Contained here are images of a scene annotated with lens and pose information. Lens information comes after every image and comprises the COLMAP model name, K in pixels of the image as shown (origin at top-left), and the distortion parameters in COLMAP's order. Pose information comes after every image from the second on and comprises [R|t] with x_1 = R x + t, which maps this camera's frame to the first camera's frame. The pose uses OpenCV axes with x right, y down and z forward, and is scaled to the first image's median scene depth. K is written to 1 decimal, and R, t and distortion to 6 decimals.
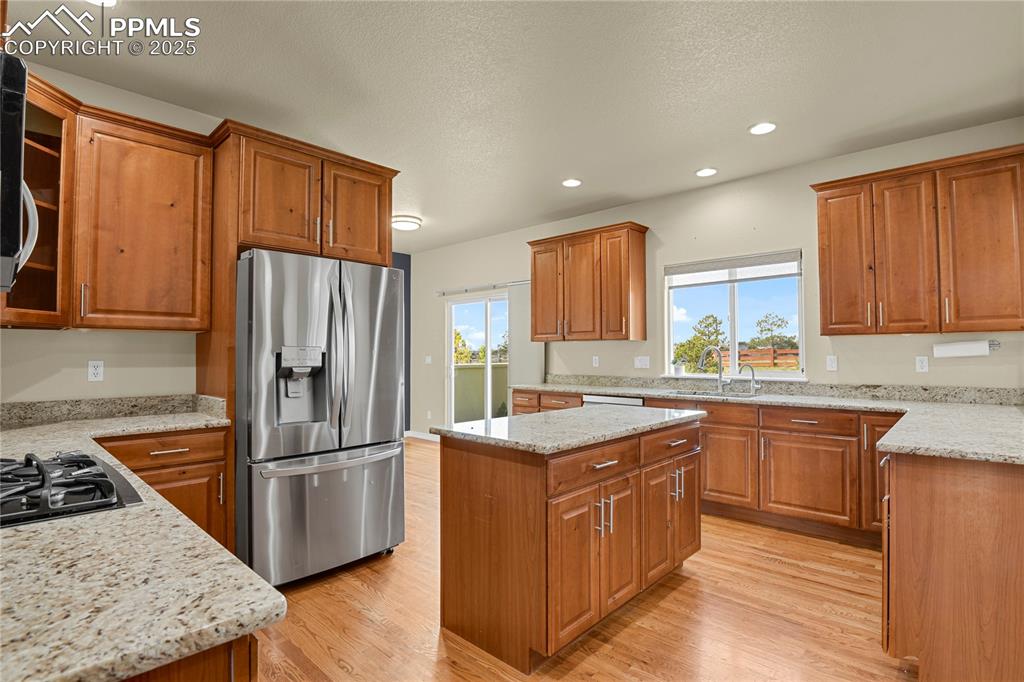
lens RADIAL K [[499.7, 0, 518.4], [0, 499.7, 342.4], [0, 0, 1]] dist [-0.025259, -0.004284]
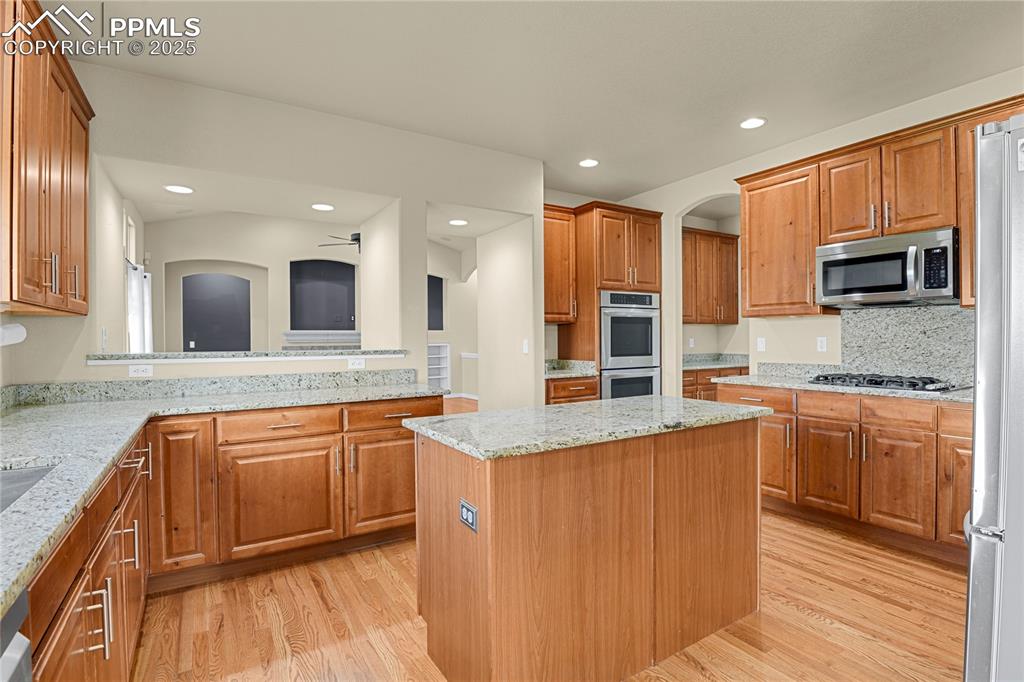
lens RADIAL K [[499.7, 0, 518.4], [0, 499.7, 342.4], [0, 0, 1]] dist [-0.025259, -0.004284]
pose [[-0.966381, 0.008322, 0.256981, 0.033024], [0.004455, 0.999868, -0.015627, 0.036469], [-0.257078, -0.013957, -0.966290, 1.397189]]
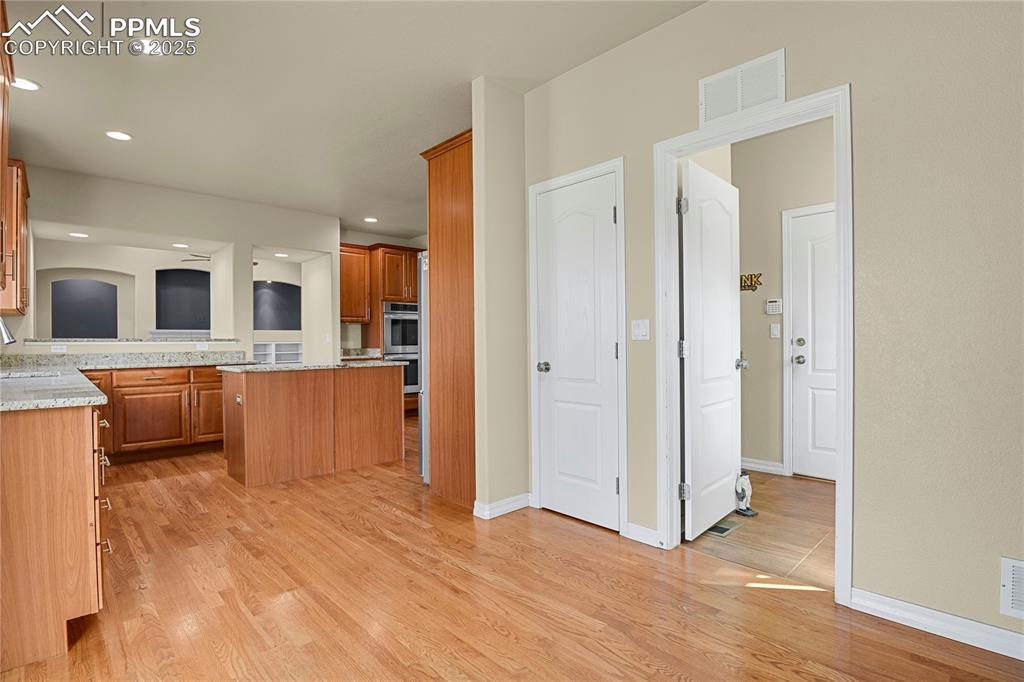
lens RADIAL K [[499.7, 0, 518.4], [0, 499.7, 342.4], [0, 0, 1]] dist [-0.025259, -0.004284]
pose [[-0.998510, 0.011883, 0.053254, -0.504670], [0.010740, 0.999707, -0.021702, 0.093902], [-0.053496, -0.021098, -0.998345, 2.058440]]
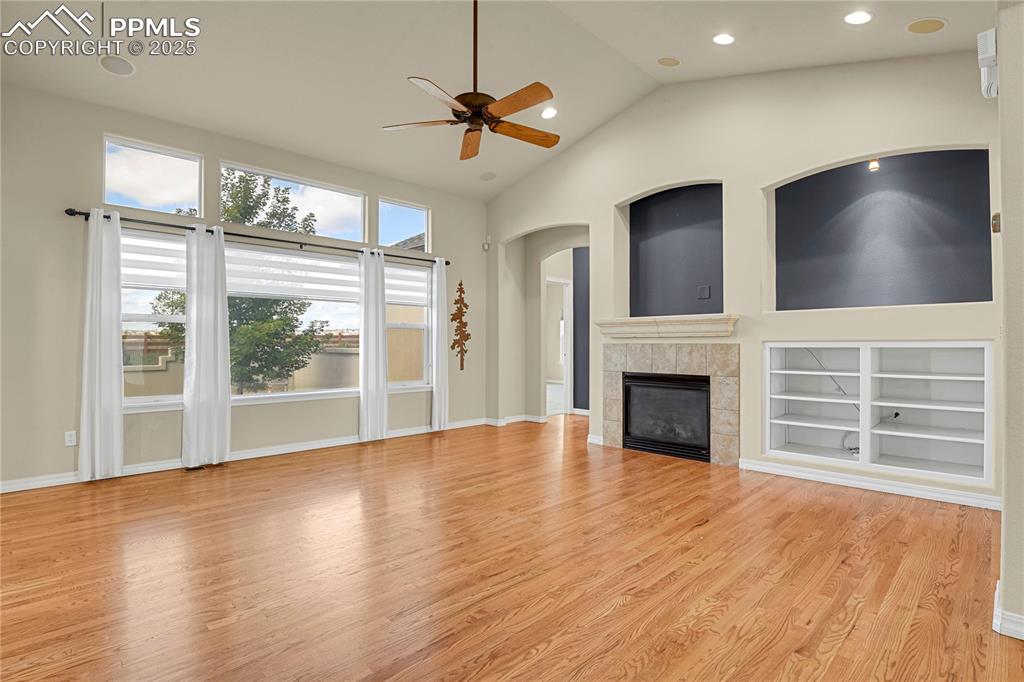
lens RADIAL K [[499.7, 0, 518.4], [0, 499.7, 342.4], [0, 0, 1]] dist [-0.025259, -0.004284]
pose [[0.035824, 0.008566, 0.999321, 0.237452], [-0.024666, 0.999666, -0.007684, 0.026637], [-0.999054, -0.024374, 0.036023, -0.552558]]
